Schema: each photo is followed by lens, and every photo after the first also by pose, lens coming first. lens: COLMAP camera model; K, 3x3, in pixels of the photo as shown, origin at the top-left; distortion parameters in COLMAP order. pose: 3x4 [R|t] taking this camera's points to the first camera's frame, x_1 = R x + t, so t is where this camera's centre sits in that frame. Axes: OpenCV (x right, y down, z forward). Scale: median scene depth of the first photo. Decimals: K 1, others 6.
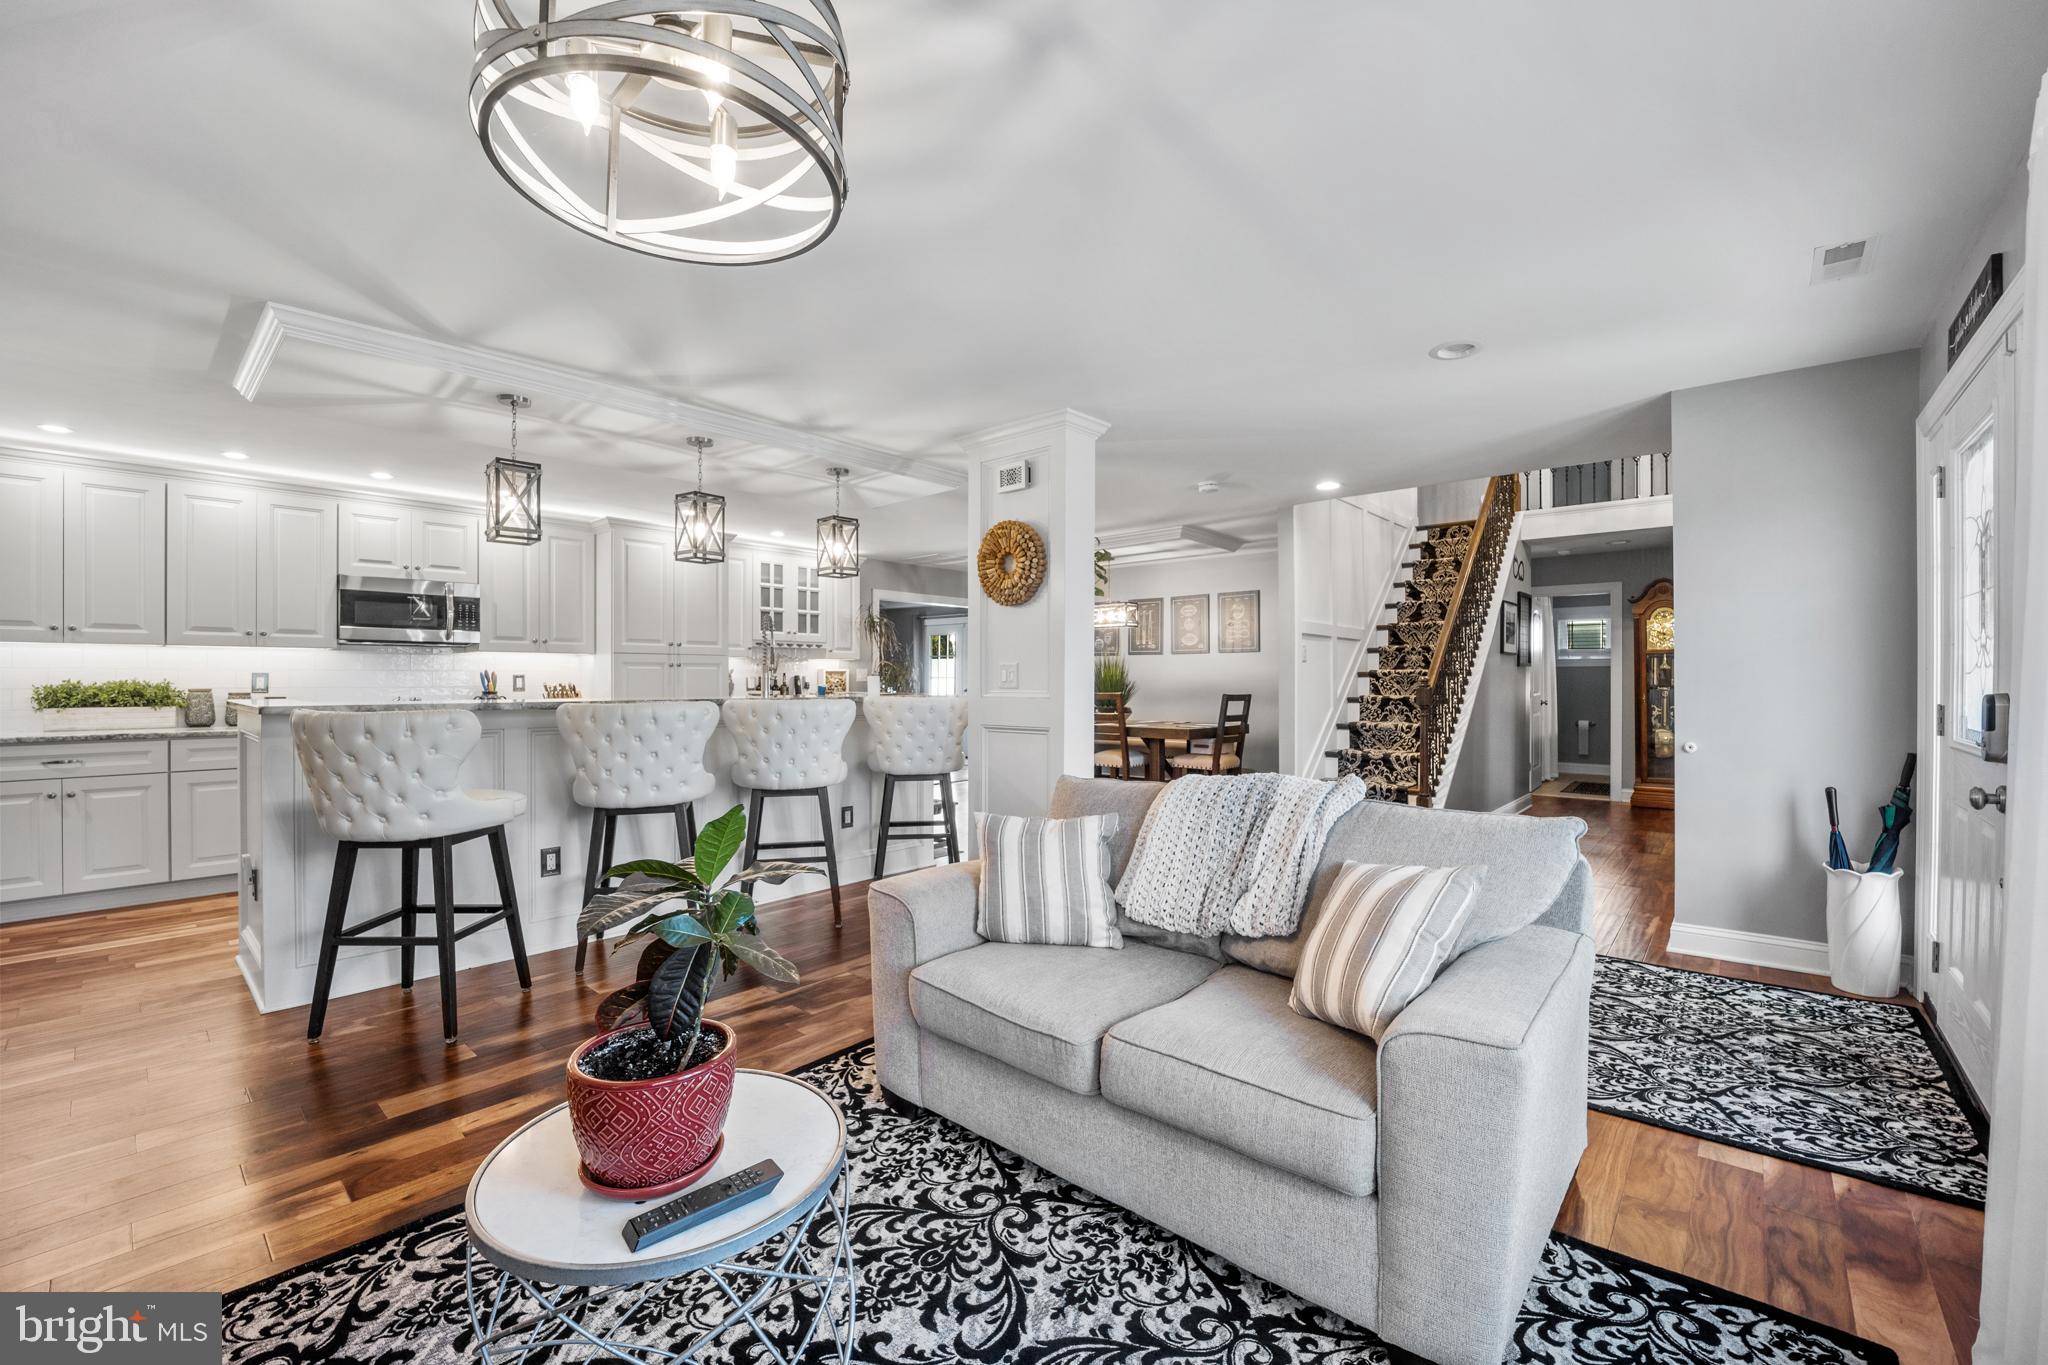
lens RADIAL K [[836.5, 0, 1045.5], [0, 836.5, 685.0], [0, 0, 1]] dist [-0.005956, 0.000121]
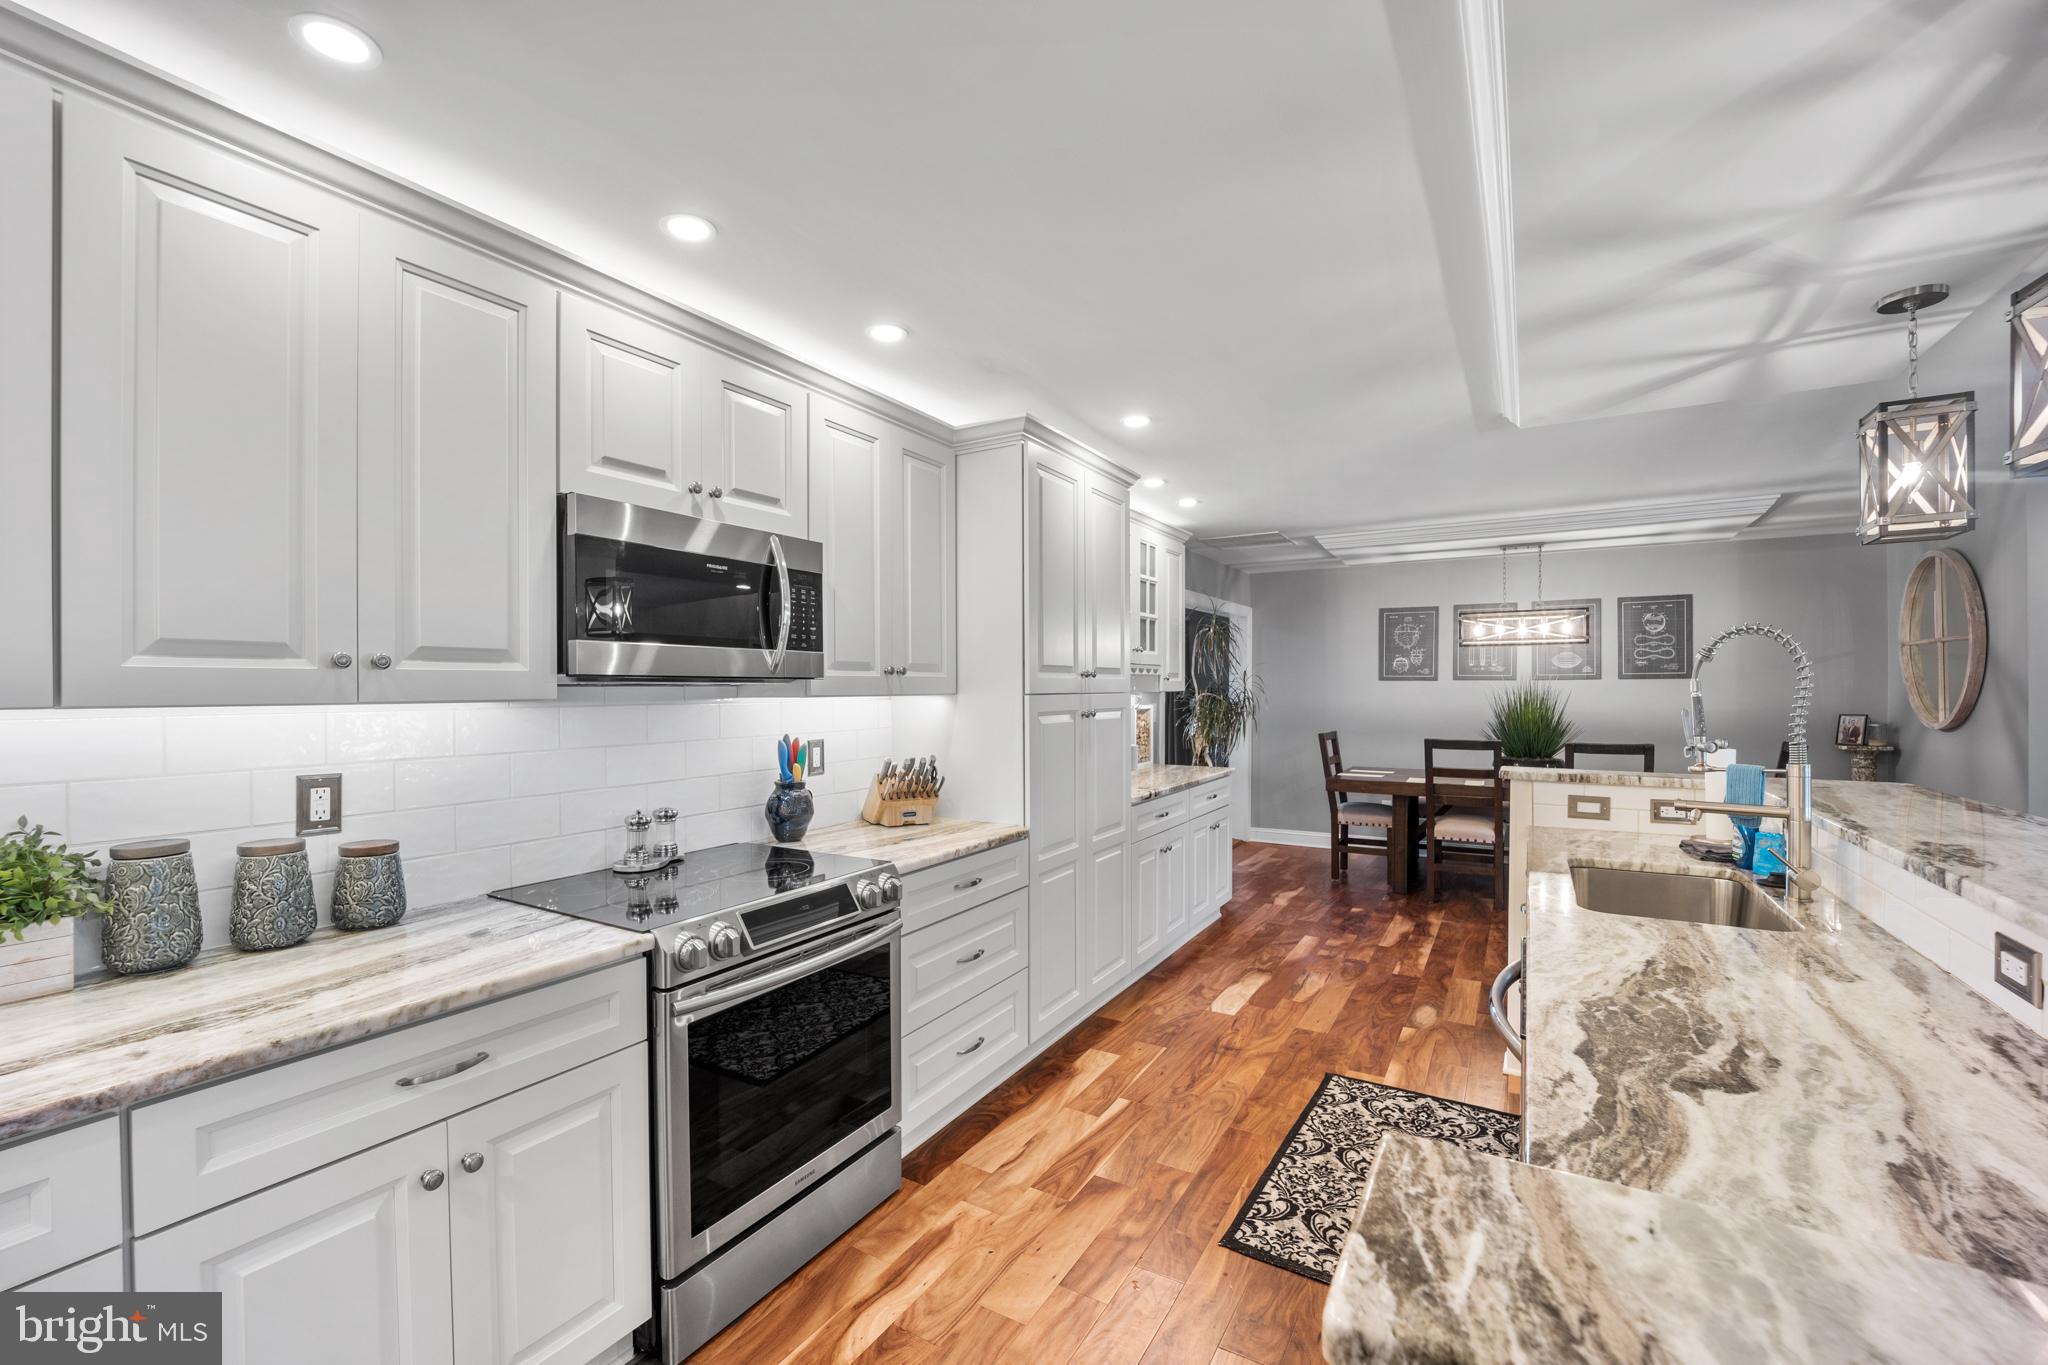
lens RADIAL K [[836.5, 0, 1029.7], [0, 836.5, 692.2], [0, 0, 1]] dist [-0.005956, 0.000121]
pose [[0.988420, -0.003296, 0.151708, -0.527347], [0.003735, 0.999990, -0.002608, -0.034407], [-0.151698, 0.003144, 0.988422, 0.460291]]
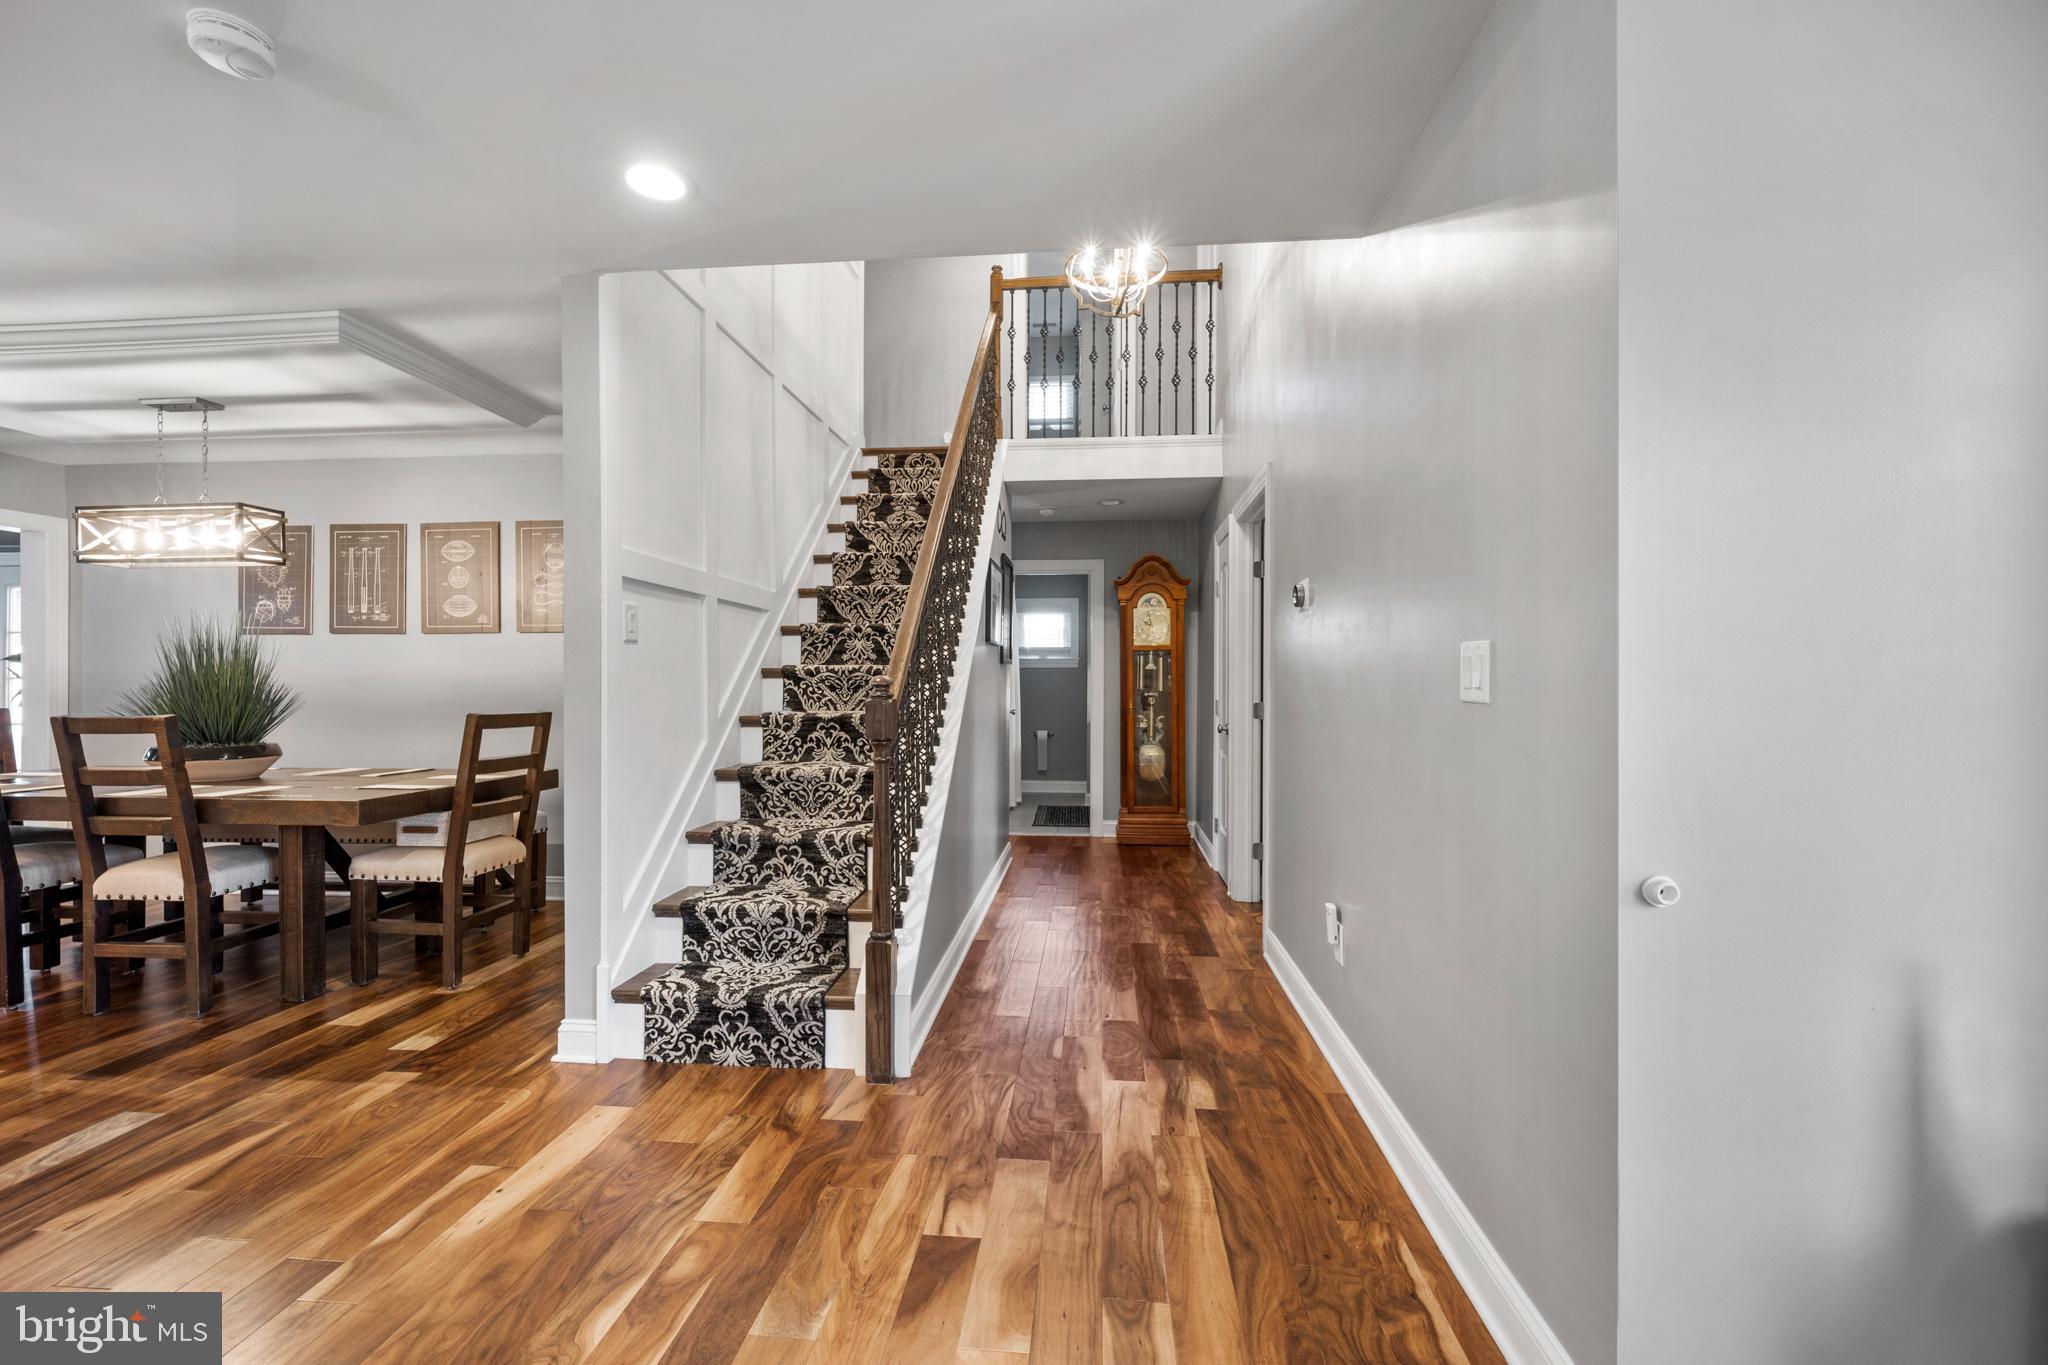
lens RADIAL K [[836.5, 0, 1028.4], [0, 836.5, 683.7], [0, 0, 1]] dist [-0.005956, 0.000121]
pose [[0.816410, 0.000180, 0.577473, 0.211488], [0.003488, 0.999980, -0.005244, -0.002395], [-0.577462, 0.006296, 0.816393, 0.480831]]
